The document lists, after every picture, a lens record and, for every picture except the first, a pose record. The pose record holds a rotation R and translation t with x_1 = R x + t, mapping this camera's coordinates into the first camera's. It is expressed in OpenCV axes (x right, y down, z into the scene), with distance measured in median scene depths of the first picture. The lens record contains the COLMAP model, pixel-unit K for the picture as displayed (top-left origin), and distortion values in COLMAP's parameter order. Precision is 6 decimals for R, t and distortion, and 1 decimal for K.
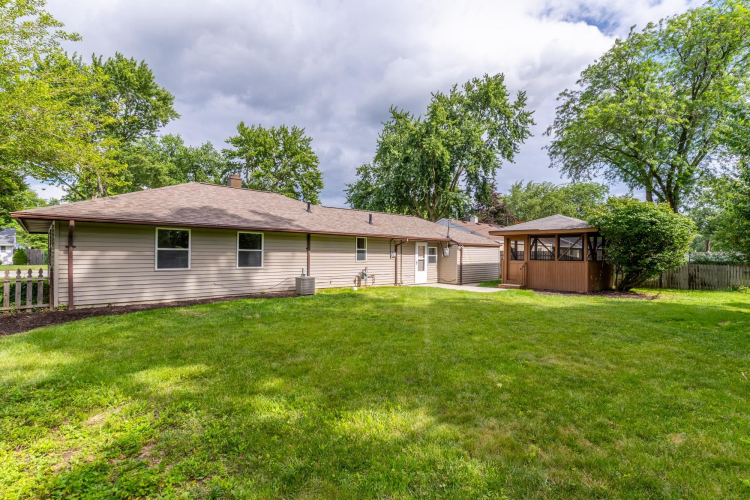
lens RADIAL K [[366.3, 0, 375.0], [0, 366.3, 250.0], [0, 0, 1]] dist [-0.002270, 0.001035]
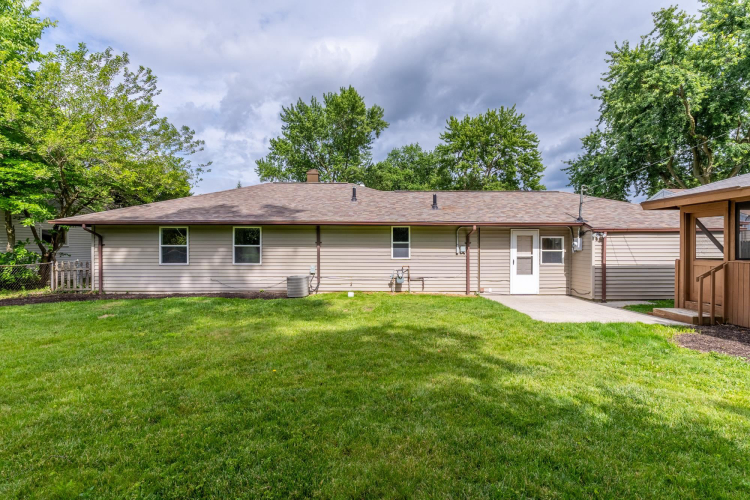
lens RADIAL K [[366.3, 0, 375.0], [0, 366.3, 250.0], [0, 0, 1]] dist [-0.002270, 0.001035]
pose [[0.742819, -0.007950, -0.669445, 0.389699], [0.012907, 0.999914, 0.002447, 0.009727], [0.669368, -0.010458, 0.742857, 0.373817]]
